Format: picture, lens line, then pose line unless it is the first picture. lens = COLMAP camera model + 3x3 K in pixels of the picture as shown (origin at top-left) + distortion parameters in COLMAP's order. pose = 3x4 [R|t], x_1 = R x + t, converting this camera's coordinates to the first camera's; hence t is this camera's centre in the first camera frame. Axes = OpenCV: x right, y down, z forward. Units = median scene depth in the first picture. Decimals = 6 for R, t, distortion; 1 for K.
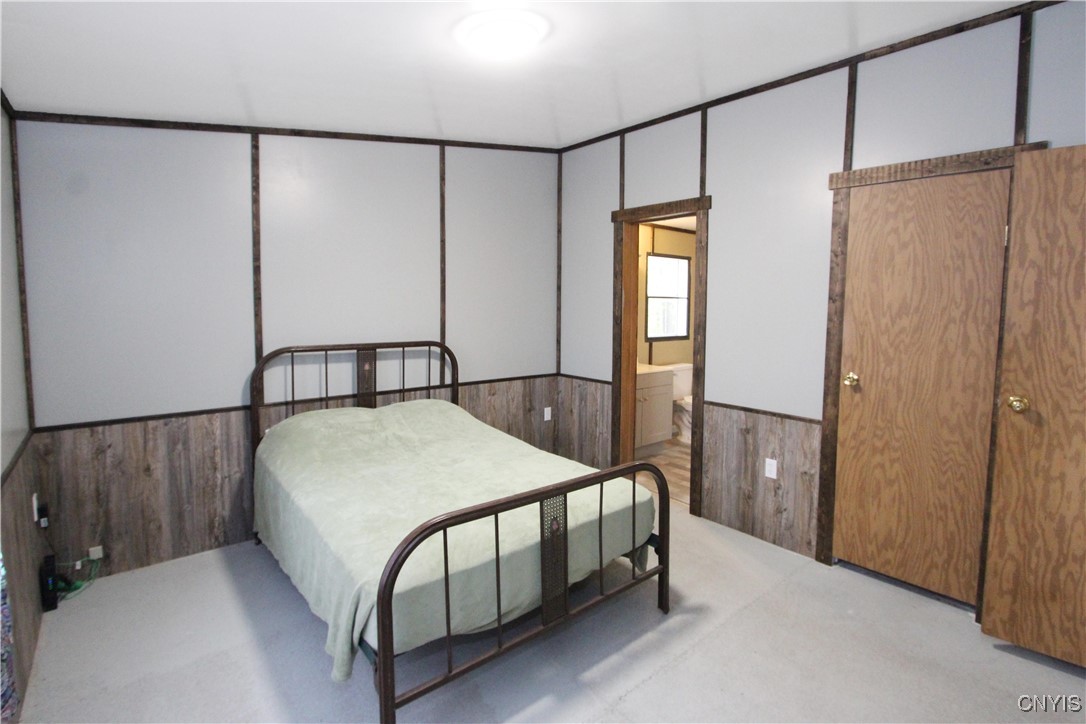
lens RADIAL K [[508.7, 0, 543.4], [0, 508.7, 359.6], [0, 0, 1]] dist [-0.004137, -0.000185]
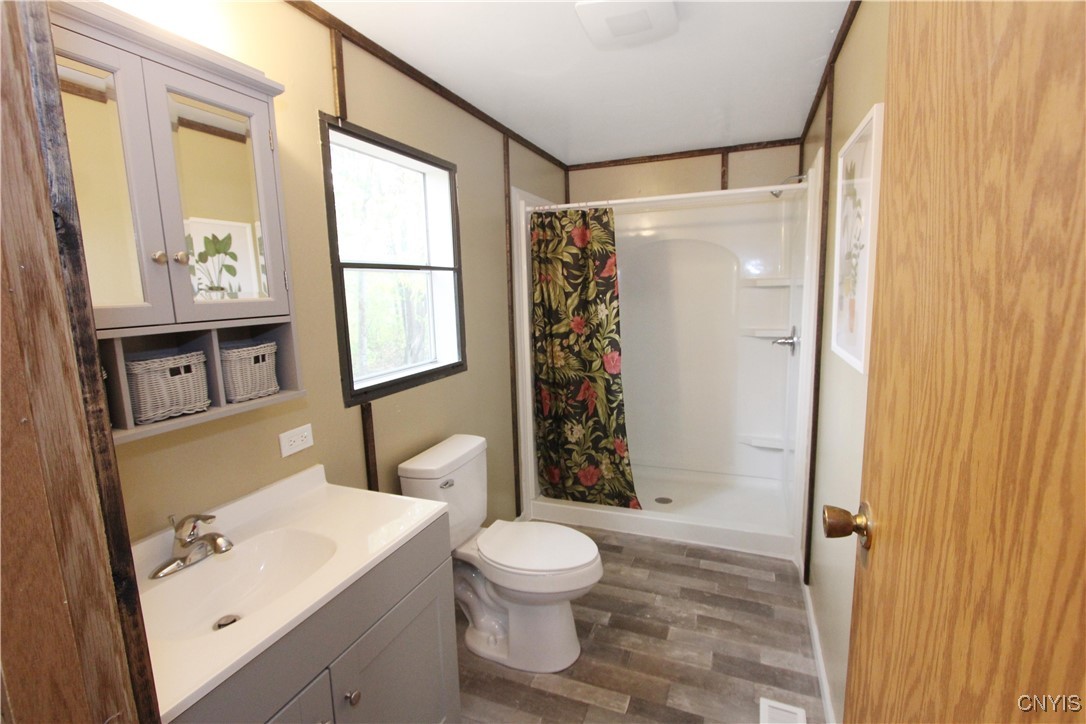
lens RADIAL K [[508.7, 0, 540.6], [0, 508.7, 363.8], [0, 0, 1]] dist [-0.004137, -0.000185]
pose [[0.880614, -0.094486, 0.464318, 0.160434], [0.080751, 0.995508, 0.049429, -0.066278], [-0.466902, -0.006034, 0.884288, 0.656725]]
